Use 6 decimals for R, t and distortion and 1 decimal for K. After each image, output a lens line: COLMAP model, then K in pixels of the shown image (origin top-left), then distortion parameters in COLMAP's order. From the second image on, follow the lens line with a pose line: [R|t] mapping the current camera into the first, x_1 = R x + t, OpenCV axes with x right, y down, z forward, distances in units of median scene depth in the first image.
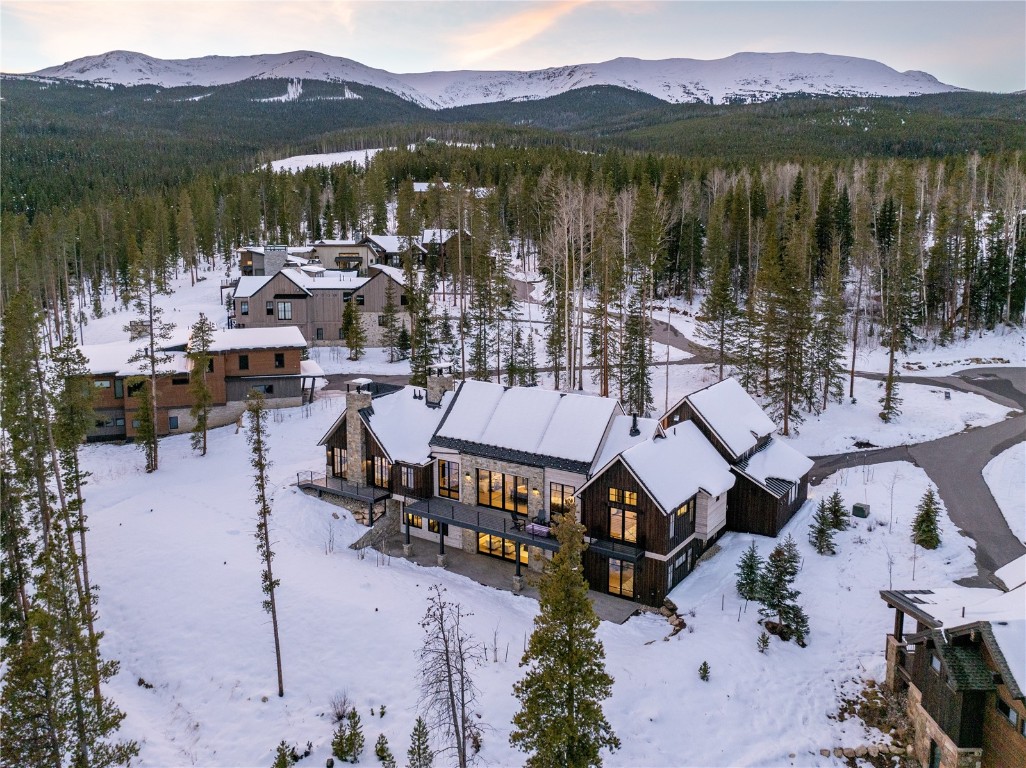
lens RADIAL K [[746.1, 0, 513.0], [0, 746.1, 384.0], [0, 0, 1]] dist [-0.069523, 0.058510]
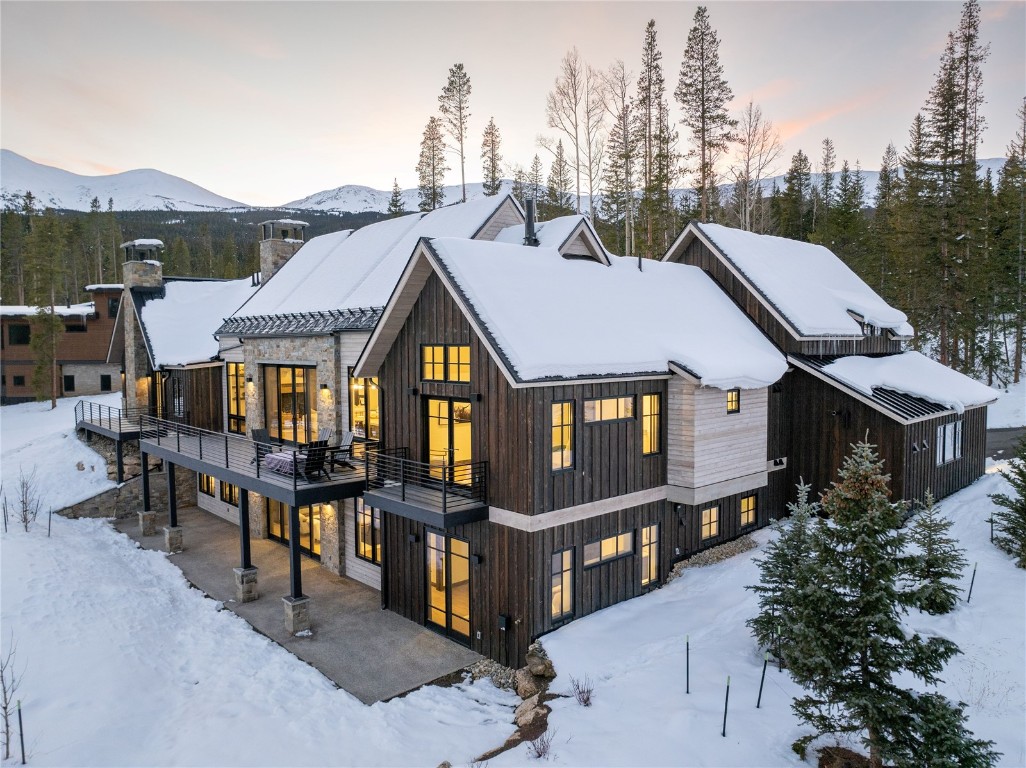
lens RADIAL K [[720.7, 0, 513.0], [0, 720.7, 384.0], [0, 0, 1]] dist [-0.060553, 0.002636]
pose [[0.975414, 0.007383, -0.220258, 0.261556], [-0.032613, 0.993270, -0.111133, 0.200435], [0.217955, 0.115584, 0.969090, 0.641528]]
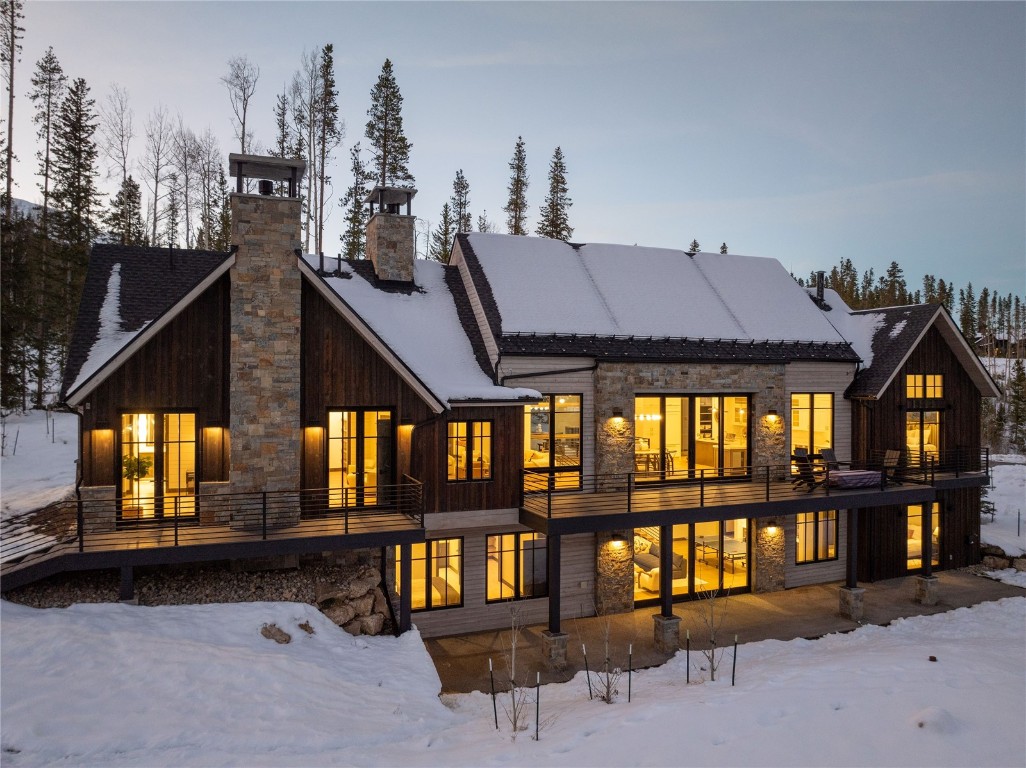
lens RADIAL K [[746.1, 0, 513.0], [0, 746.1, 384.0], [0, 0, 1]] dist [-0.069523, 0.058510]
pose [[0.539480, 0.004580, 0.841986, -0.503359], [0.145345, 0.984468, -0.098481, 0.157889], [-0.829359, 0.175507, 0.530435, 0.953103]]
